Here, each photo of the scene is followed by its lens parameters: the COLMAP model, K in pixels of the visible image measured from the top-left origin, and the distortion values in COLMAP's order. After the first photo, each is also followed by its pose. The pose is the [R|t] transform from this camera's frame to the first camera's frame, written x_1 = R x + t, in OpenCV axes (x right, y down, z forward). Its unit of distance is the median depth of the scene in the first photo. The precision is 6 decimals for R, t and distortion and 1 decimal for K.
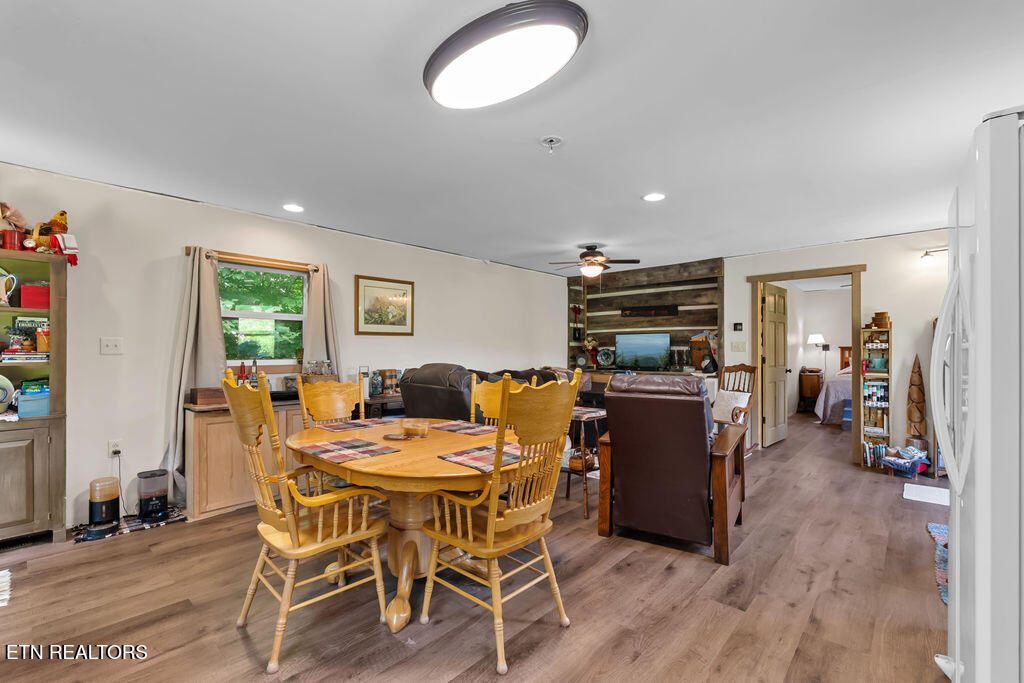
lens RADIAL K [[451.7, 0, 512.4], [0, 451.7, 349.6], [0, 0, 1]] dist [-0.008222, 0.001802]
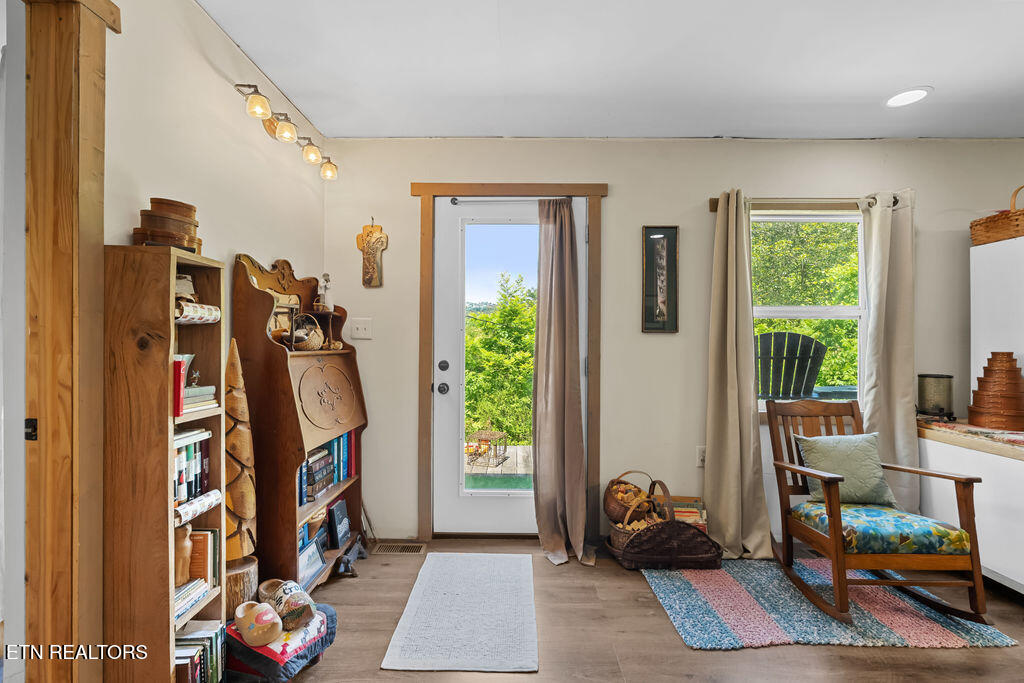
lens RADIAL K [[451.7, 0, 509.0], [0, 451.7, 343.2], [0, 0, 1]] dist [-0.008222, 0.001802]
pose [[-0.655000, 0.004363, 0.755616, 0.341038], [-0.002856, 0.999962, -0.008249, 0.010270], [-0.755623, -0.007561, -0.654963, 0.794319]]
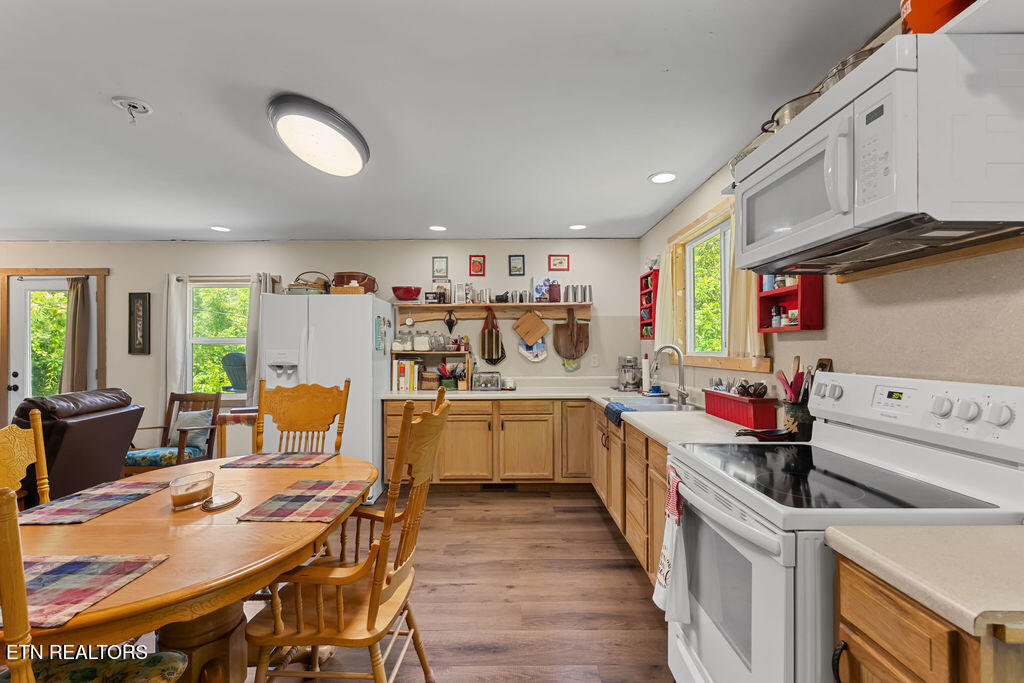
lens RADIAL K [[451.7, 0, 505.5], [0, 451.7, 342.3], [0, 0, 1]] dist [-0.008222, 0.001802]
pose [[-0.665481, 0.011909, 0.746320, -0.397390], [0.005591, 0.999924, -0.010971, -0.012641], [-0.746394, -0.003129, -0.665497, 0.438064]]
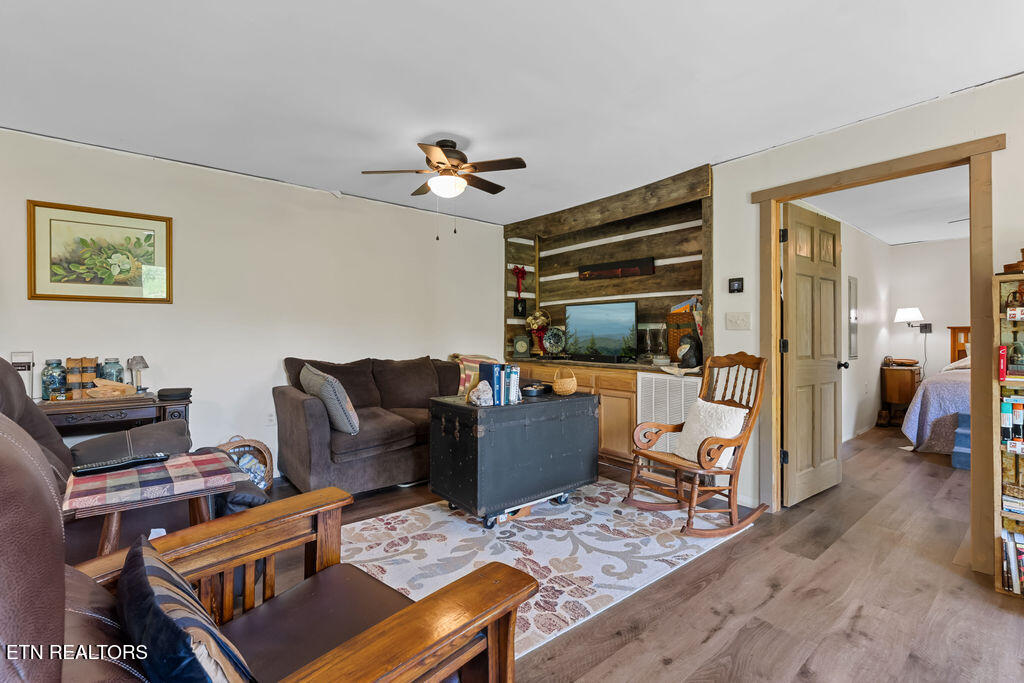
lens RADIAL K [[451.7, 0, 510.7], [0, 451.7, 331.8], [0, 0, 1]] dist [-0.008222, 0.001802]
pose [[0.988542, 0.001258, -0.150938, 0.290531], [-0.002319, 0.999974, -0.006851, 0.010226], [0.150926, 0.007123, 0.988519, 0.384510]]
